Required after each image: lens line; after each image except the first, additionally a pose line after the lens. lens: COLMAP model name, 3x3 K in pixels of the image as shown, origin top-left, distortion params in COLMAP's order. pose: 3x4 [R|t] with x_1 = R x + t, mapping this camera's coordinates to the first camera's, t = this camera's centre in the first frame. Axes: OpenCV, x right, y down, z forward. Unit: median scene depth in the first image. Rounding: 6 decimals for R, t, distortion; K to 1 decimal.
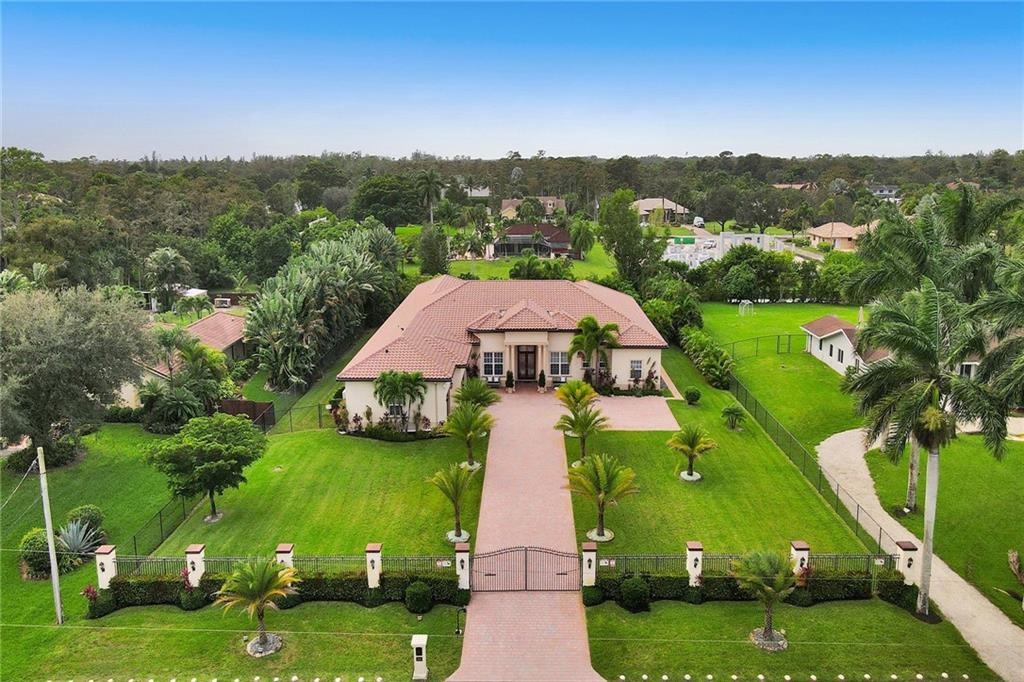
lens RADIAL K [[759.2, 0, 510.4], [0, 759.2, 341.2], [0, 0, 1]] dist [0.004393, 0.003279]
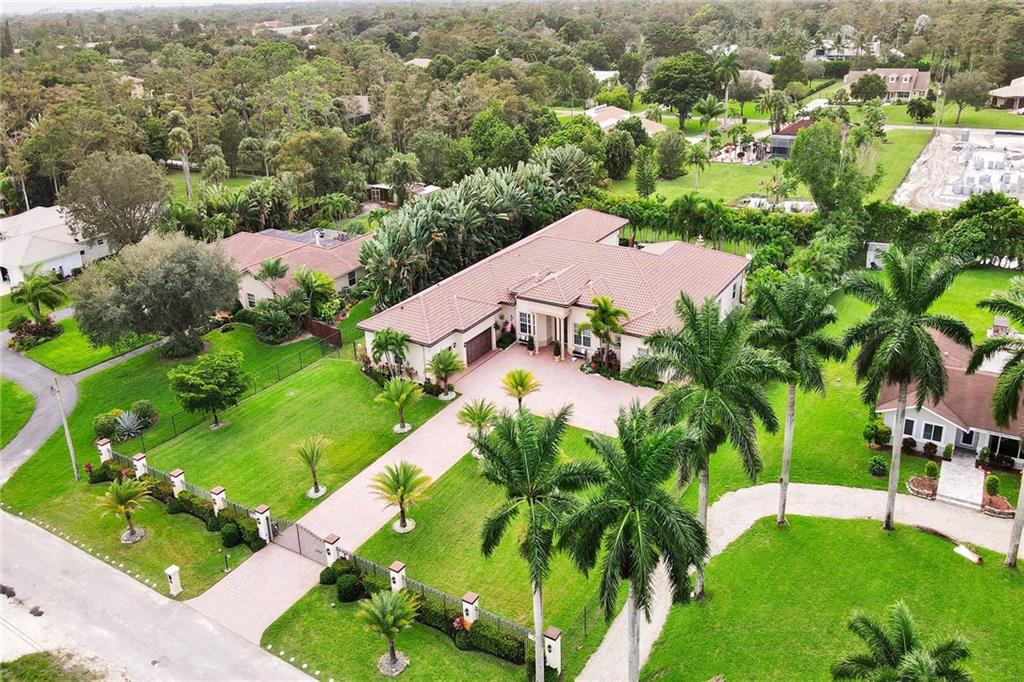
lens RADIAL K [[759.2, 0, 510.4], [0, 759.2, 341.2], [0, 0, 1]] dist [0.004393, 0.003279]
pose [[0.850860, 0.189385, -0.490072, 0.668219], [-0.083169, 0.969563, 0.230283, -0.262698], [0.518768, -0.155180, 0.840714, 0.118775]]
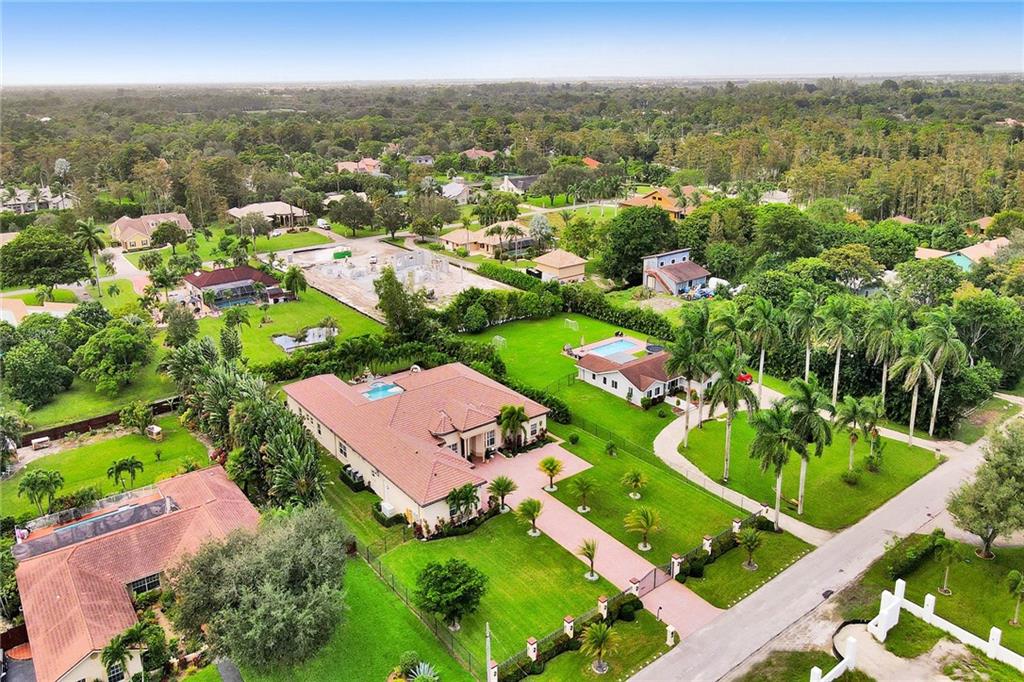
lens RADIAL K [[759.2, 0, 510.4], [0, 759.2, 341.2], [0, 0, 1]] dist [0.004393, 0.003279]
pose [[0.781997, -0.214292, 0.585286, -1.005677], [0.152473, 0.976278, 0.153729, -0.521781], [-0.604345, -0.030976, 0.796120, -0.278642]]
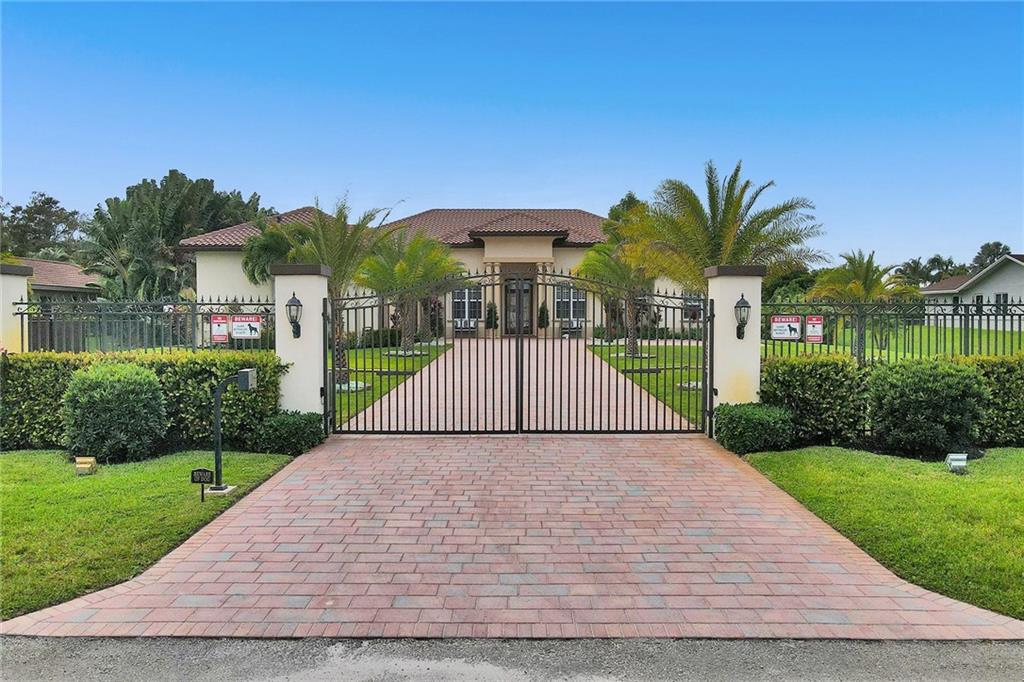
lens RADIAL K [[759.2, 0, 510.4], [0, 759.2, 341.2], [0, 0, 1]] dist [0.004393, 0.003279]
pose [[0.999930, 0.005166, 0.010626, 0.010494], [-0.002845, 0.978168, -0.207794, 0.267089], [-0.011468, 0.207749, 0.978115, 0.533939]]
